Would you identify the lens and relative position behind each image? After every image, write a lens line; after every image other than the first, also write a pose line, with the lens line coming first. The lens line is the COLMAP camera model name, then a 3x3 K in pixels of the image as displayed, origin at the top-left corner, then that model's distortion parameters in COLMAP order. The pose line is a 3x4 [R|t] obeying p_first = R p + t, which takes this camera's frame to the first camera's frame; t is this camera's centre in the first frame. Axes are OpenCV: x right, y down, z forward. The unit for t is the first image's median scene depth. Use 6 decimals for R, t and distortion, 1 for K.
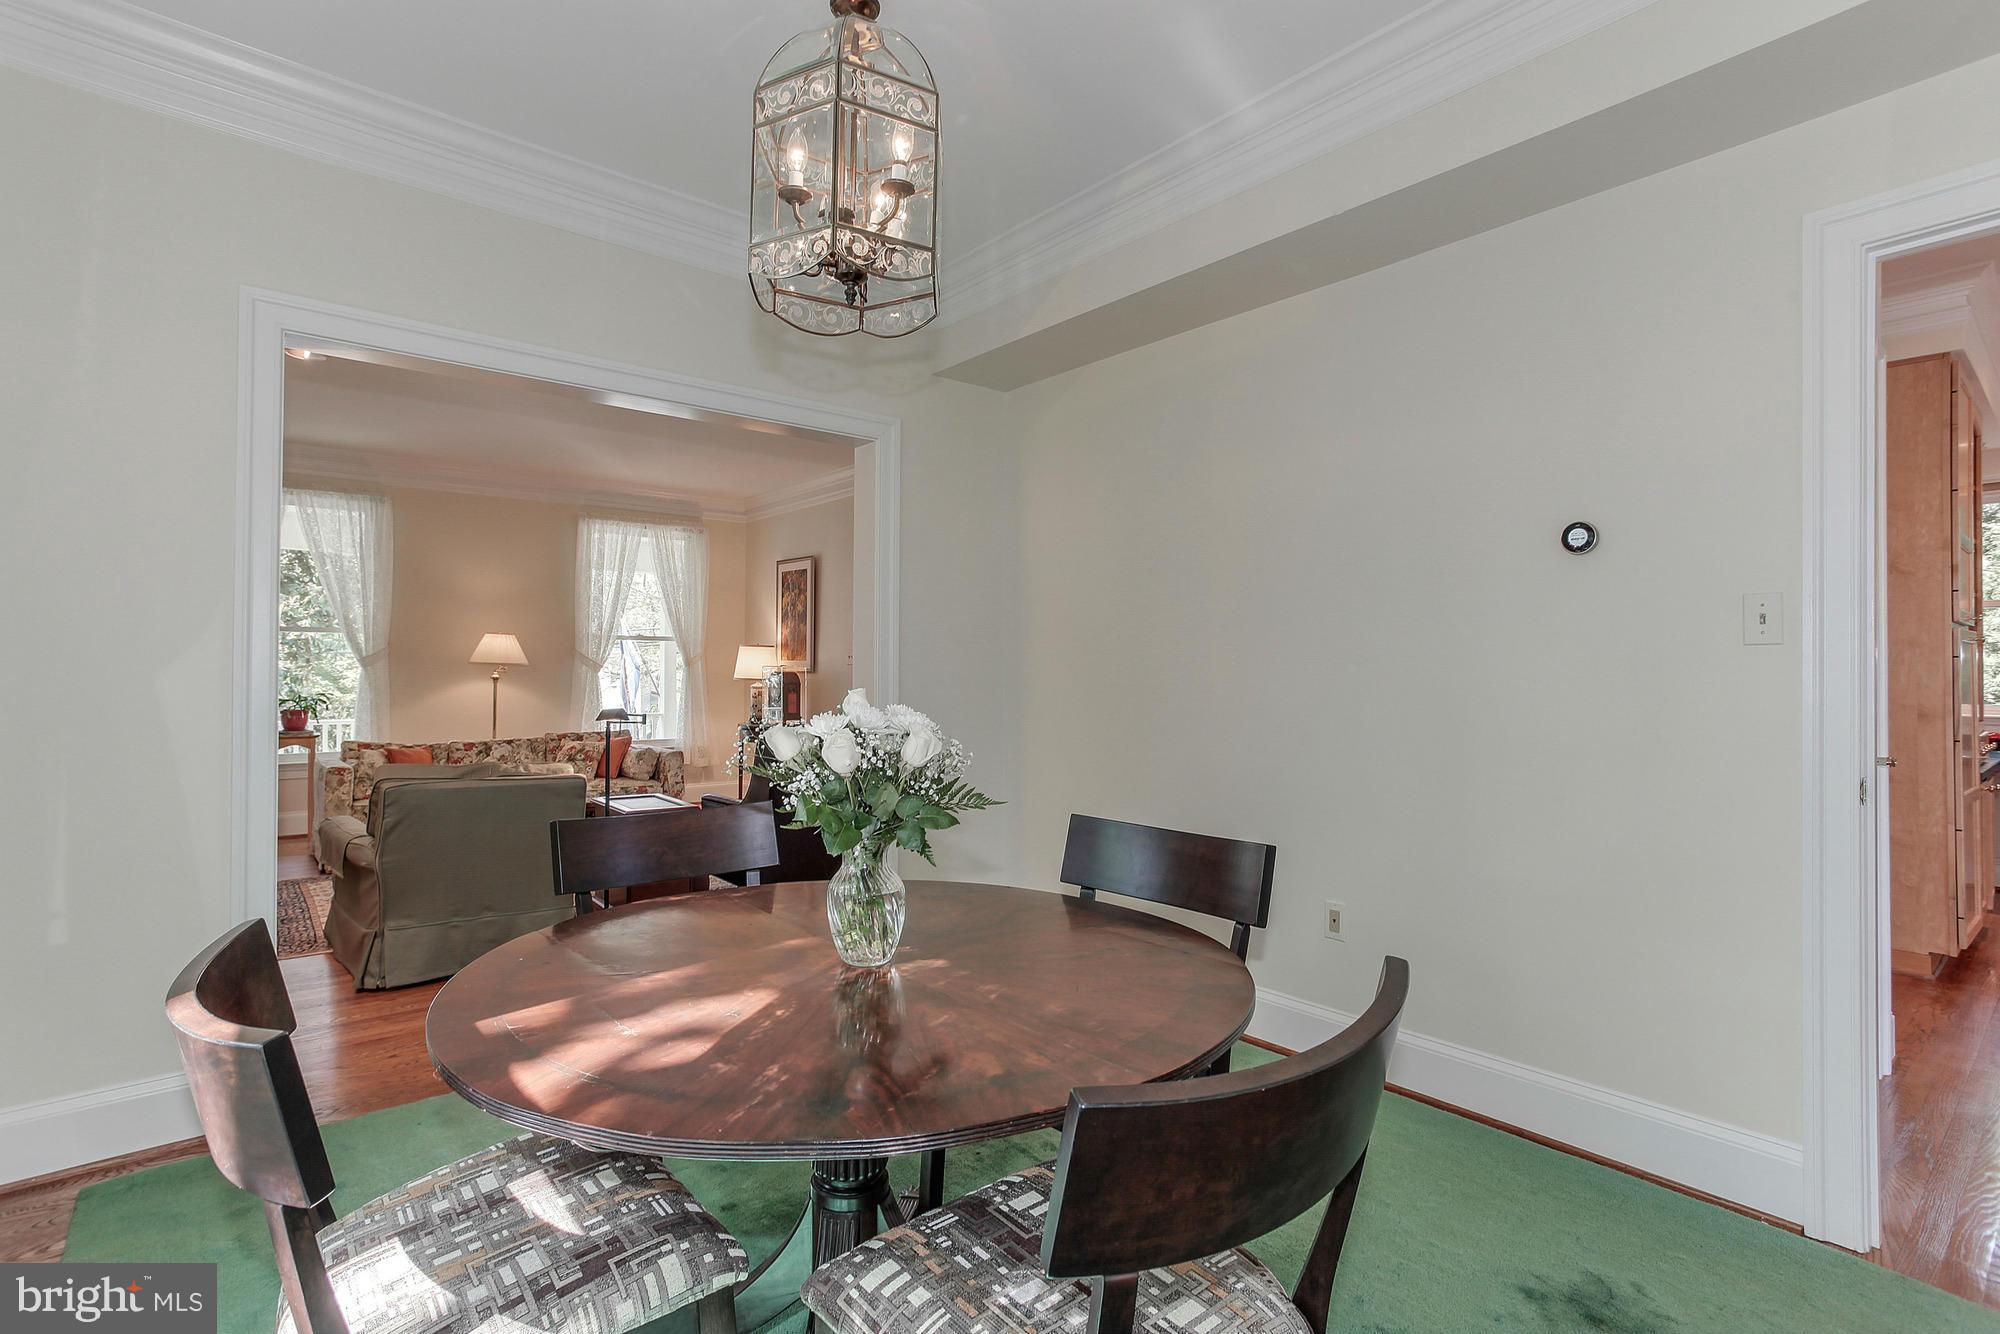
lens RADIAL K [[1011.6, 0, 1012.5], [0, 1011.6, 636.8], [0, 0, 1]] dist [-0.065491, 0.031710]
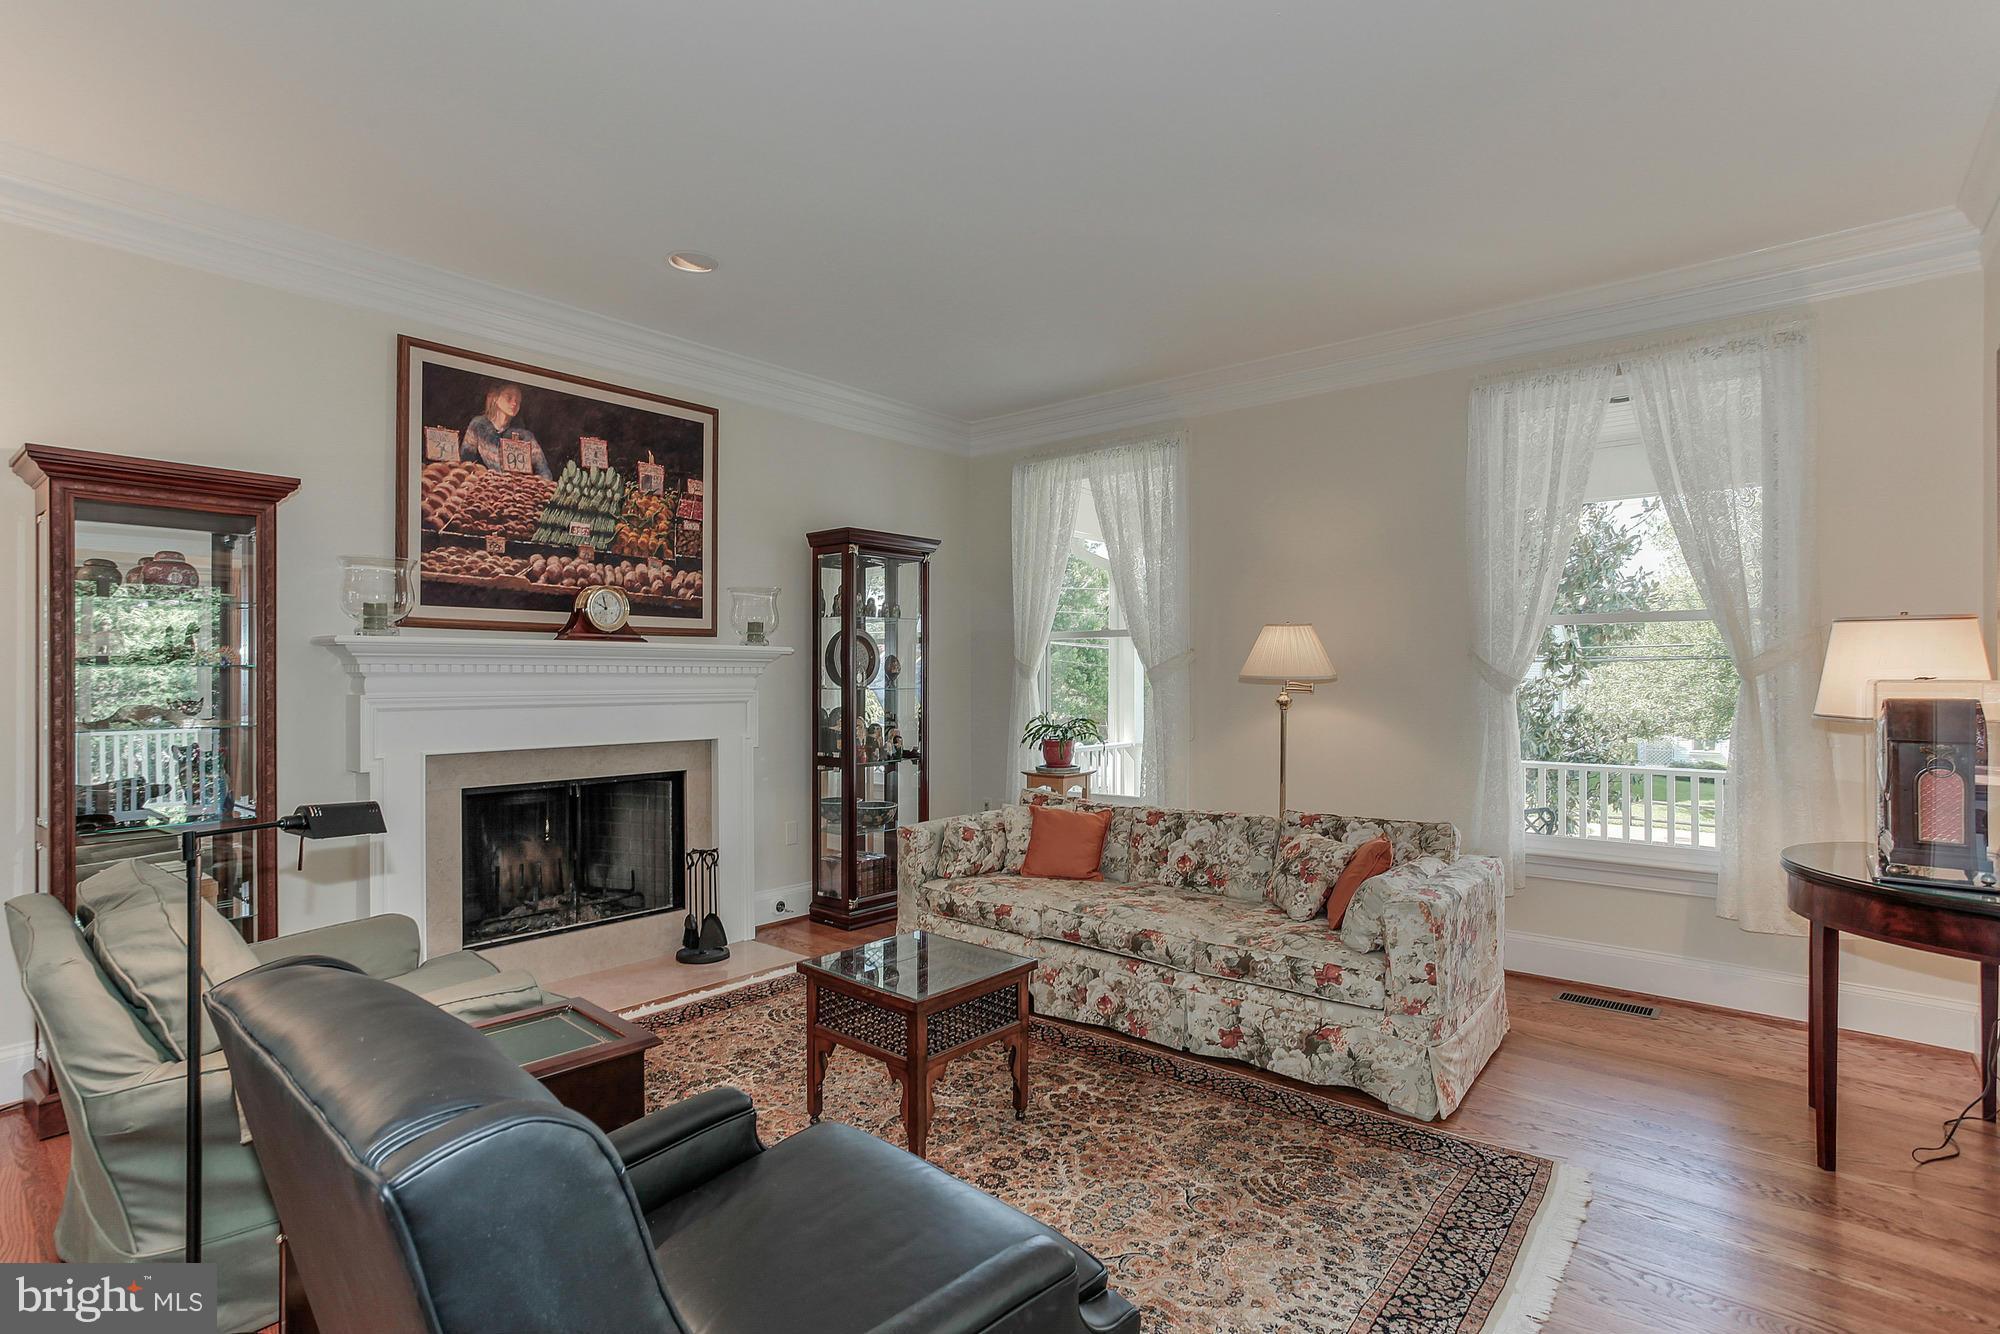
lens RADIAL K [[973.3, 0, 990.7], [0, 973.3, 677.9], [0, 0, 1]] dist [-0.059380, 0.046179]
pose [[0.177935, 0.000679, -0.984042, 0.008256], [0.030632, 0.999511, 0.006229, 0.019343], [0.983565, -0.031252, 0.177828, 0.774002]]
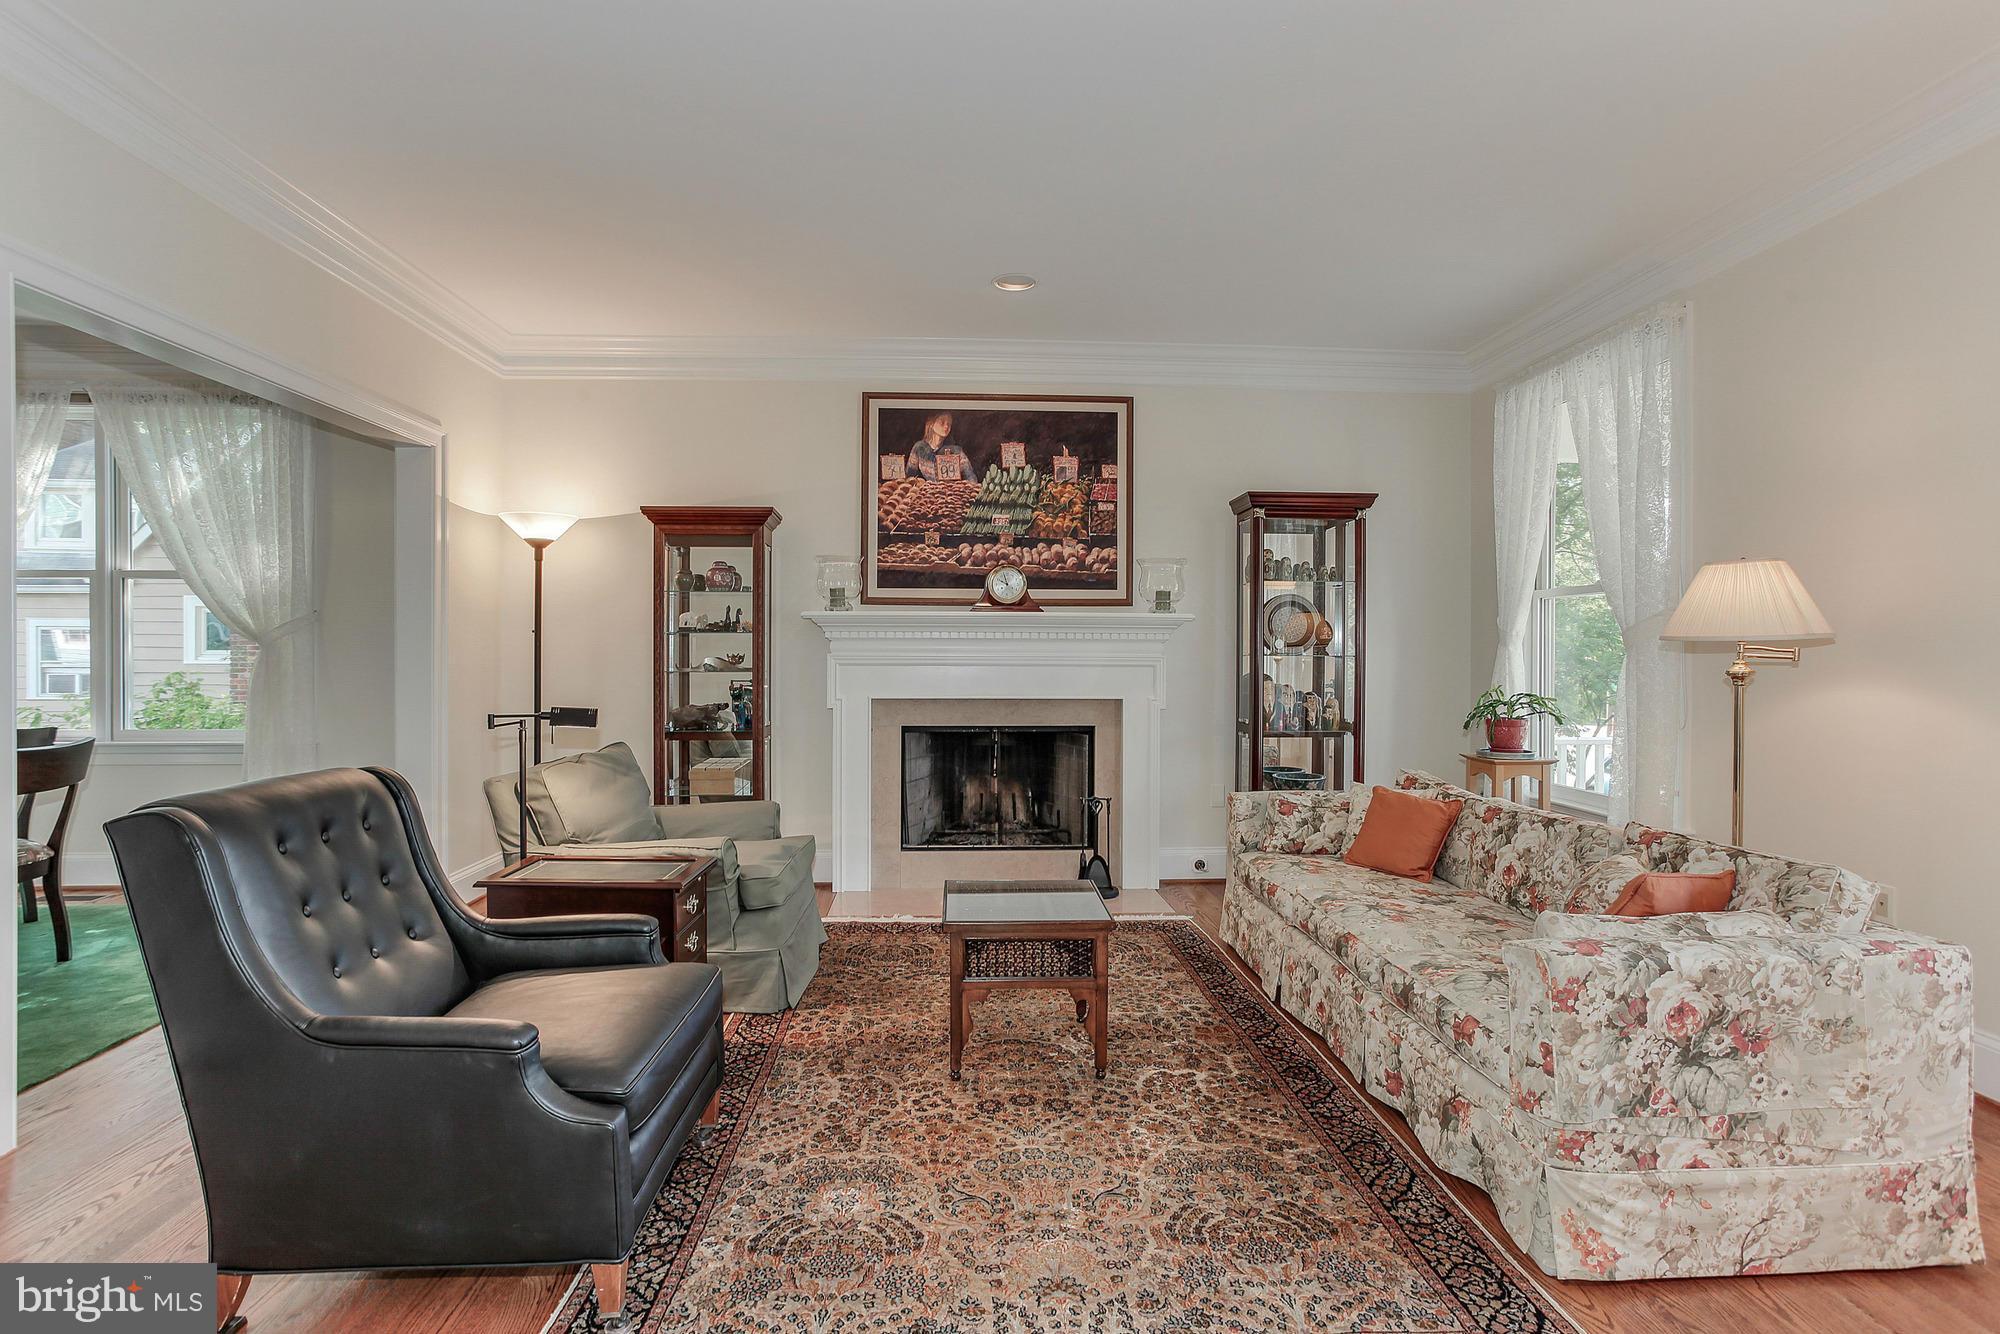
lens RADIAL K [[953.8, 0, 1000.0], [0, 953.8, 667.0], [0, 0, 1]] dist [-0.069216, 0.044952]
pose [[-0.589731, 0.007406, -0.807566, -0.043717], [0.019455, 0.999798, -0.005038, 0.036272], [0.807365, -0.018682, -0.589756, 1.037751]]
